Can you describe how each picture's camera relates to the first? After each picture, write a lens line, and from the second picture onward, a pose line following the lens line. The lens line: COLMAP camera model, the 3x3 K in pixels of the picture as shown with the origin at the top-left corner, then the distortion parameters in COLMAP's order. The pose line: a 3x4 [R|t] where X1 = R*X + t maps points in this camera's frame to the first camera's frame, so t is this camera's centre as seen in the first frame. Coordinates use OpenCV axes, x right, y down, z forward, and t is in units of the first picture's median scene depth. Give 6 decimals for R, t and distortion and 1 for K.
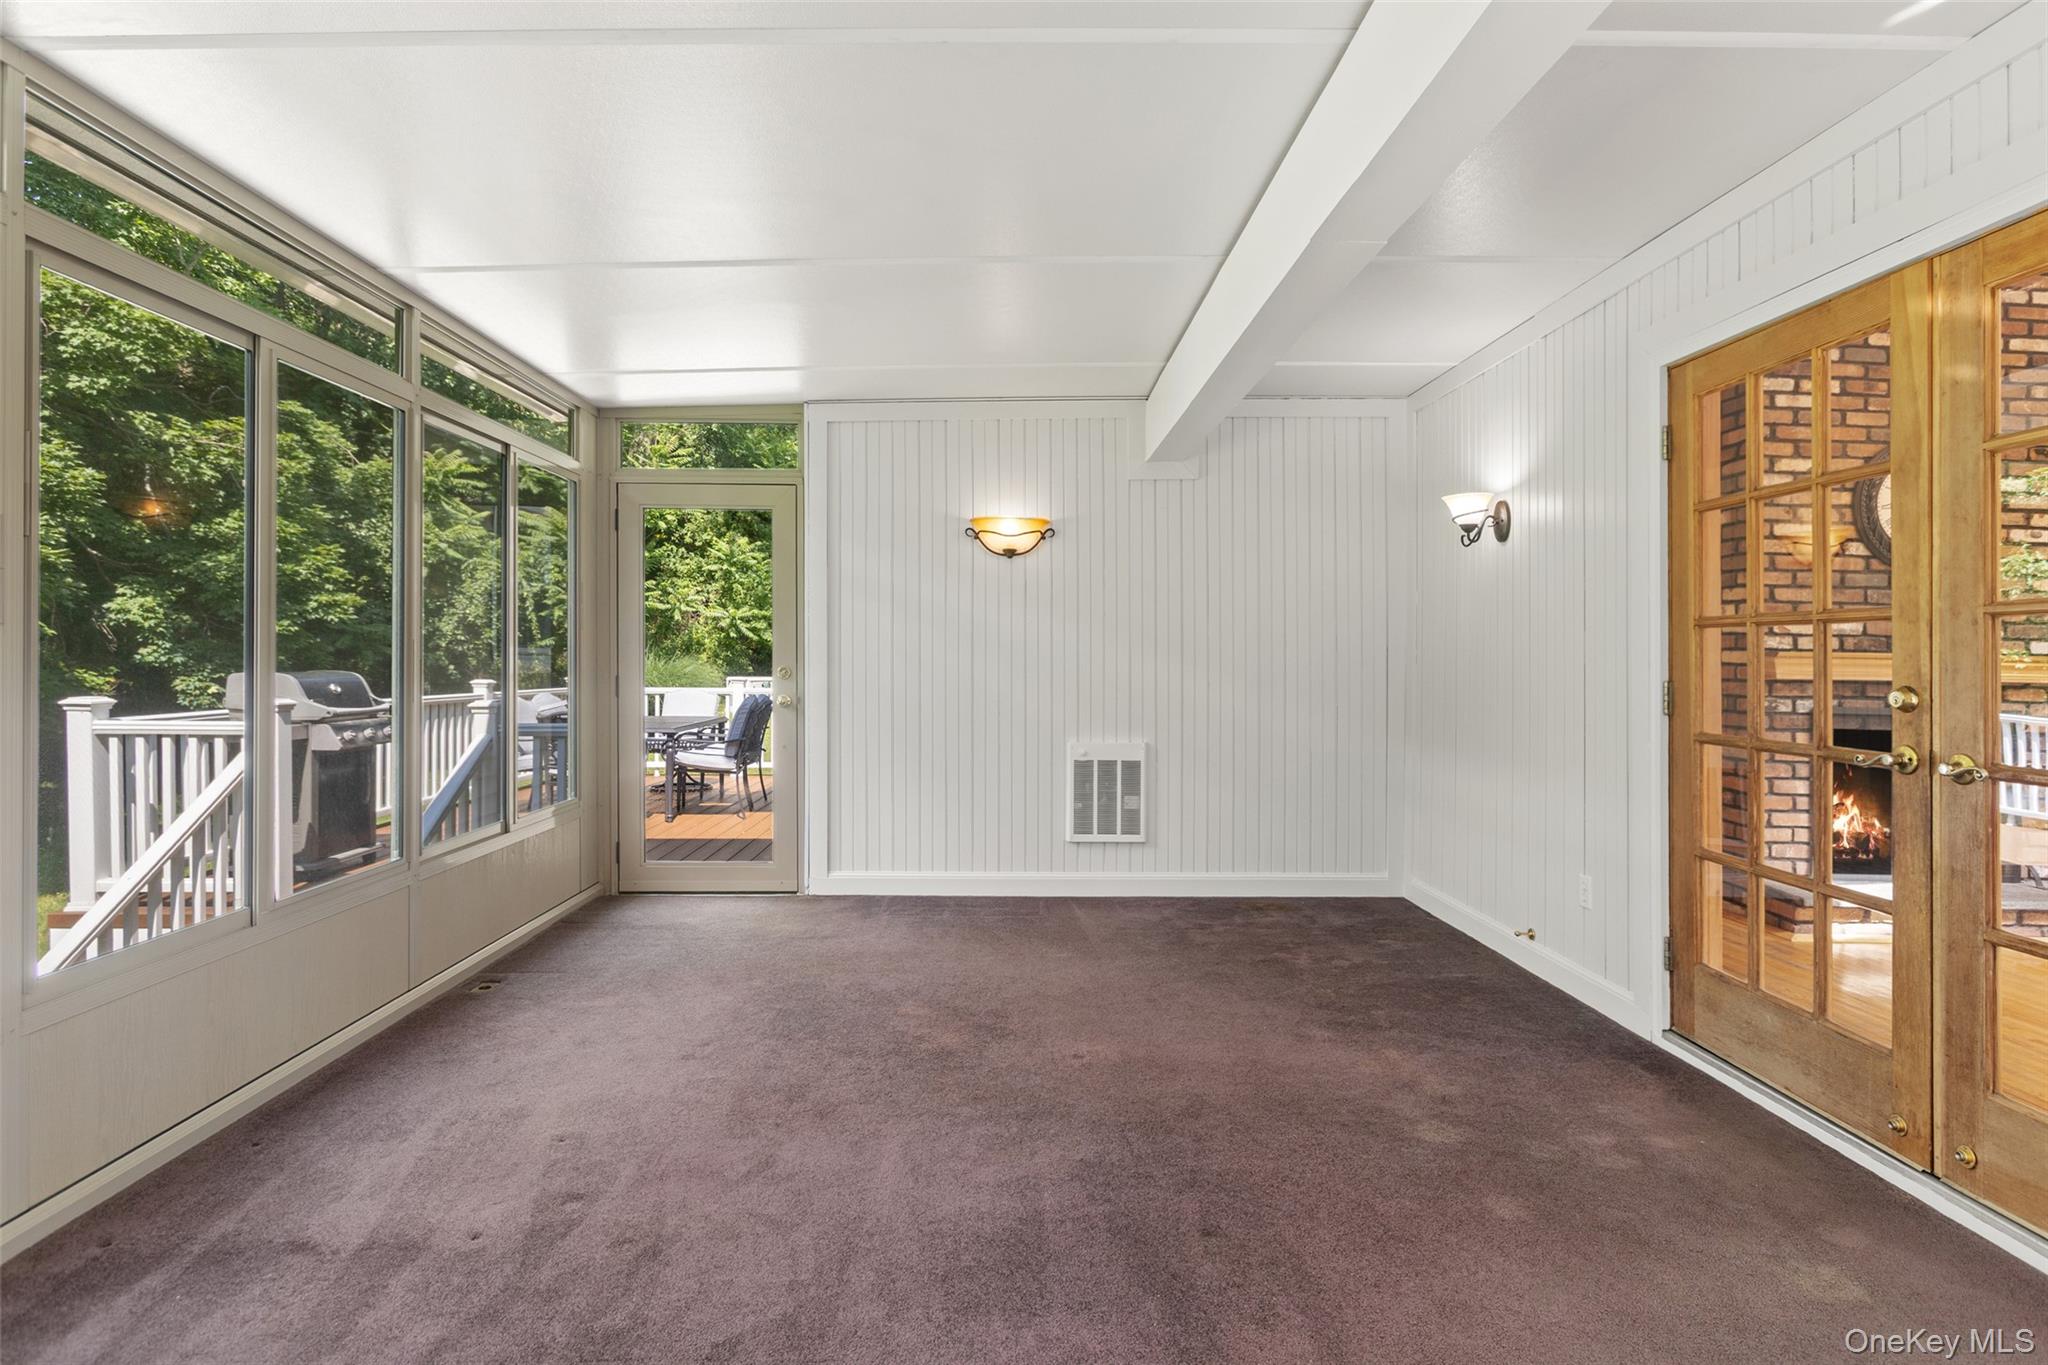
lens RADIAL K [[1074.1, 0, 1031.2], [0, 1074.1, 649.2], [0, 0, 1]] dist [-0.035644, 0.025488]
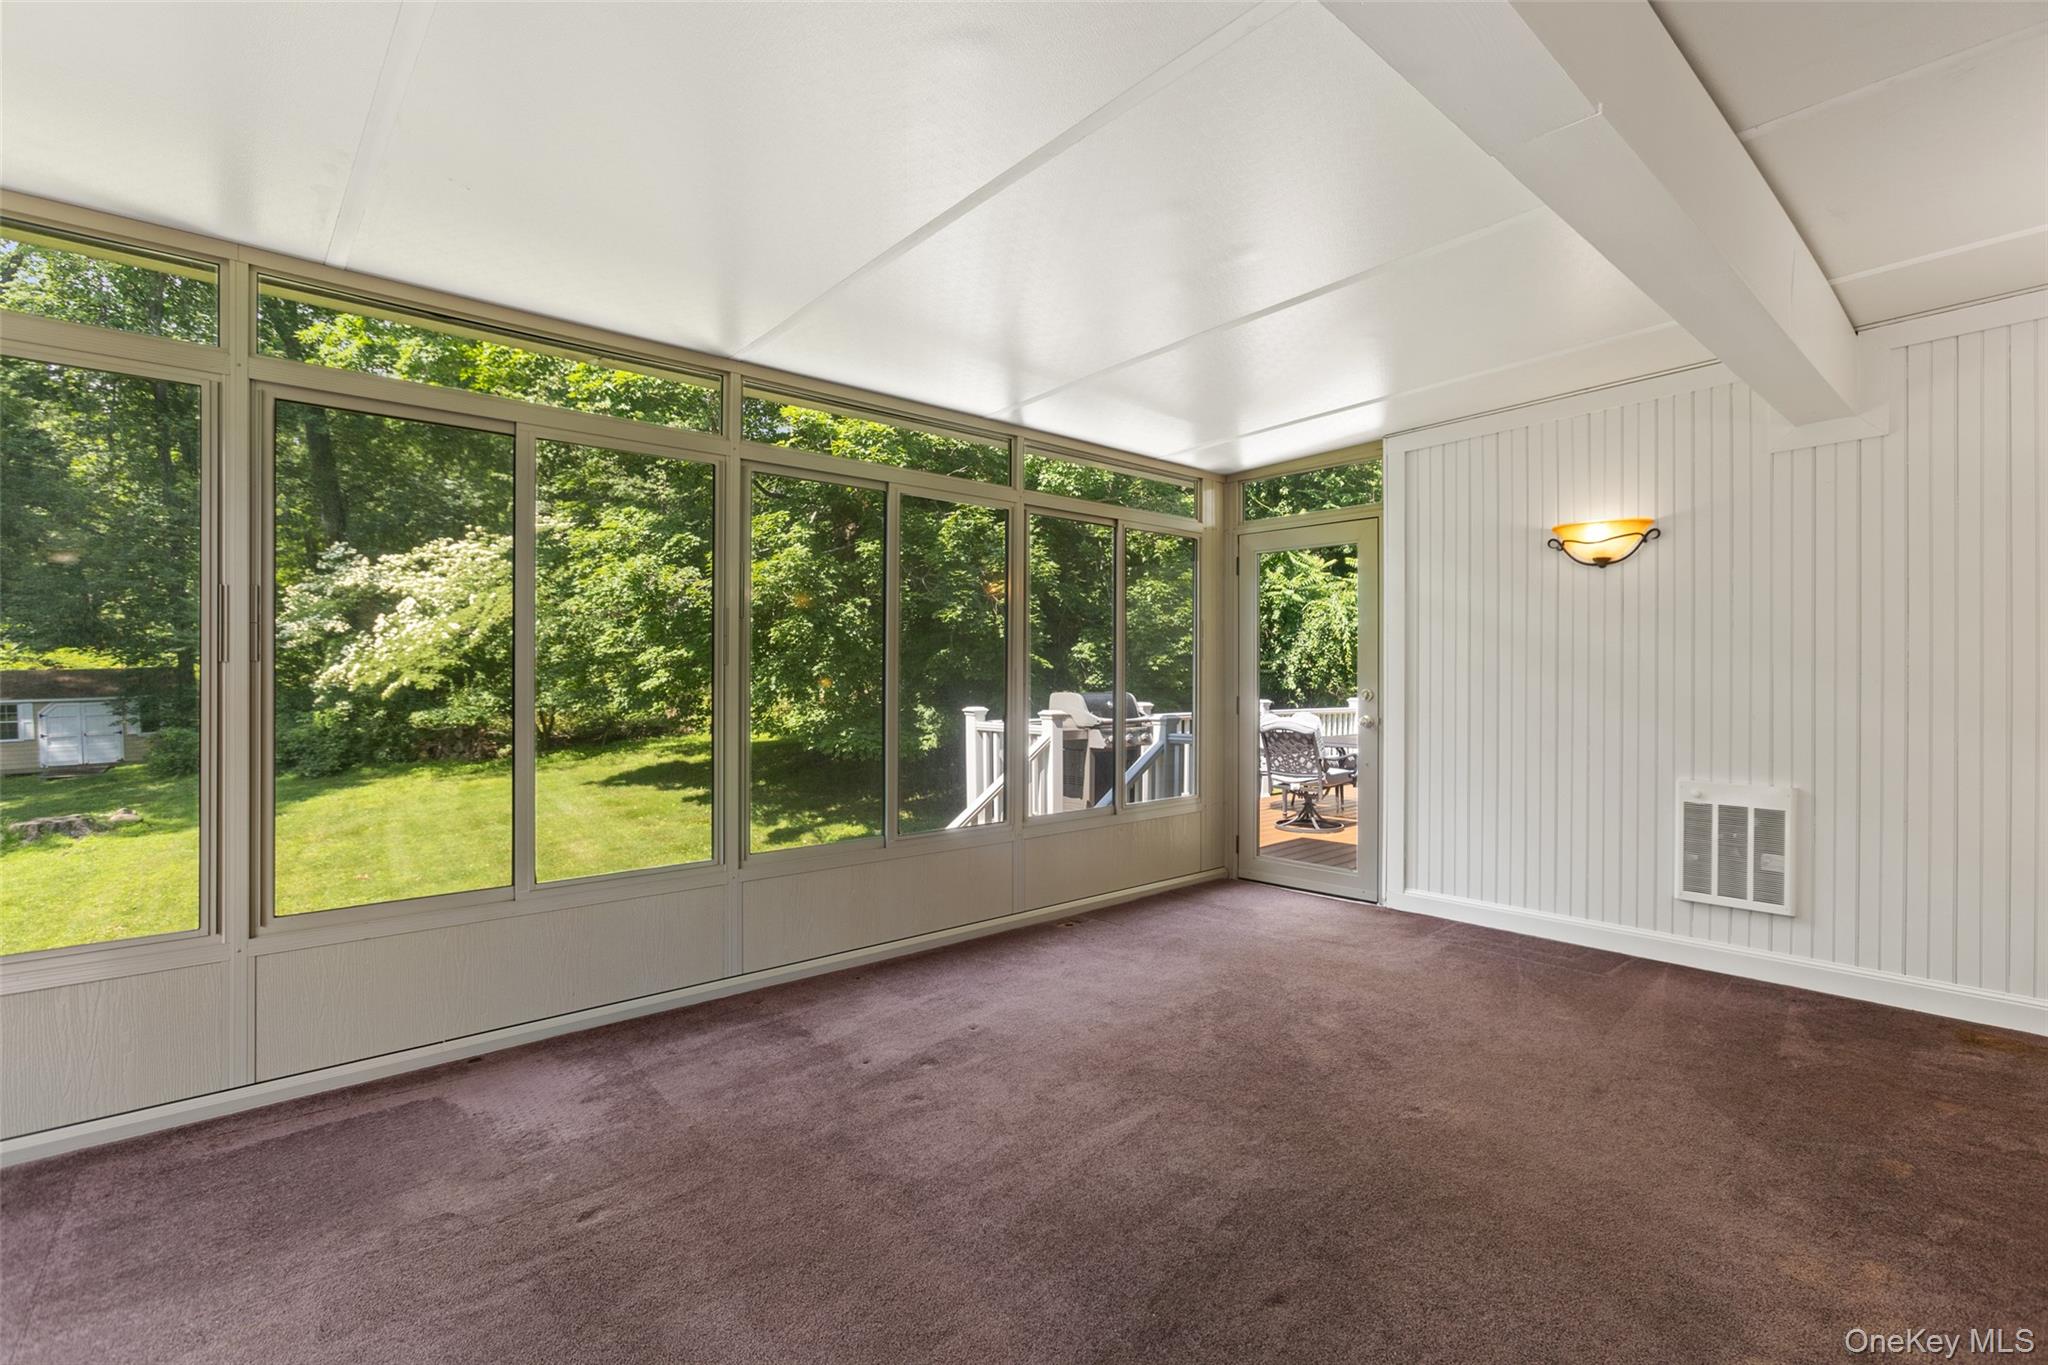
lens RADIAL K [[986.1, 0, 1075.5], [0, 986.1, 672.2], [0, 0, 1]] dist [-0.020013, 0.009607]
pose [[0.629922, -0.011036, -0.776580, 0.370619], [0.008925, 0.999936, -0.006970, 0.003631], [0.776607, -0.002540, 0.629980, 0.168647]]
